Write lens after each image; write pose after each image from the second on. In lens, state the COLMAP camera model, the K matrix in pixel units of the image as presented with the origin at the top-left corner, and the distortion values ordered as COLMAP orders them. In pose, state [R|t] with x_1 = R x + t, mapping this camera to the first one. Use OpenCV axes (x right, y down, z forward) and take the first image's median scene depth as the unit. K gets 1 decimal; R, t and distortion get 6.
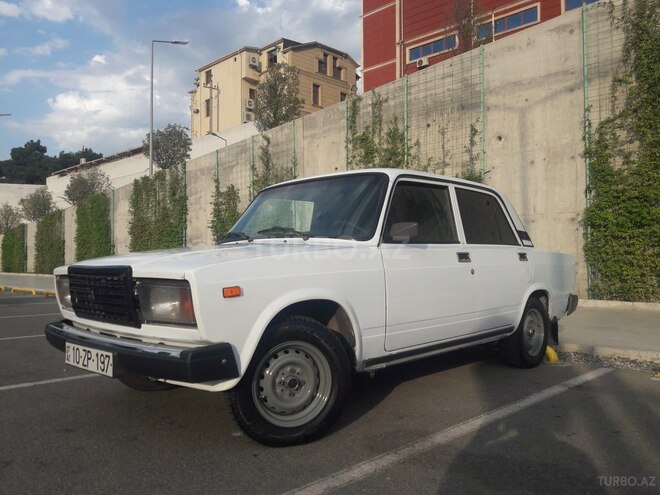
lens RADIAL K [[539.7, 0, 327.1], [0, 539.7, 246.8], [0, 0, 1]] dist [0.067044, -0.115741]
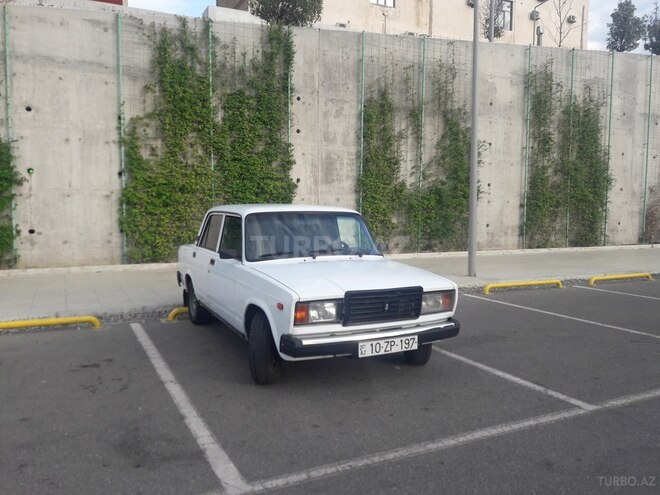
lens RADIAL K [[539.7, 0, 333.1], [0, 539.7, 248.3], [0, 0, 1]] dist [0.067044, -0.115741]
pose [[0.316005, -0.068851, 0.946256, -0.502244], [-0.033587, 0.995926, 0.083681, -0.053375], [-0.948163, -0.058226, 0.312406, 0.171252]]
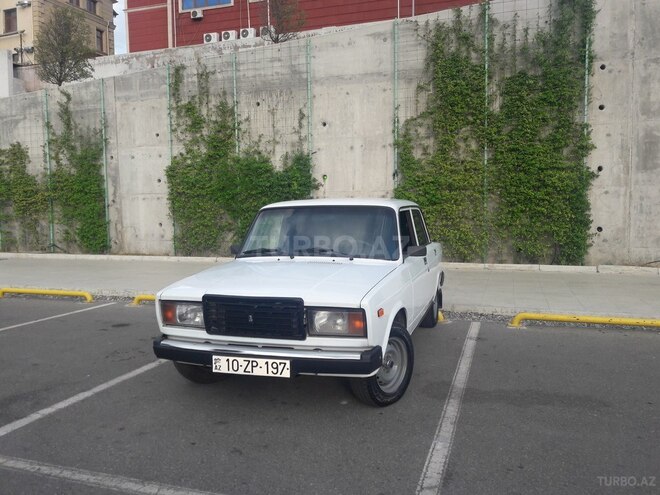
lens RADIAL K [[539.7, 0, 329.1], [0, 539.7, 249.8], [0, 0, 1]] dist [0.067044, -0.115741]
pose [[0.895840, -0.041985, 0.442389, -0.213287], [-0.003247, 0.994882, 0.100995, -0.053797], [-0.444365, -0.091912, 0.891118, -0.060101]]
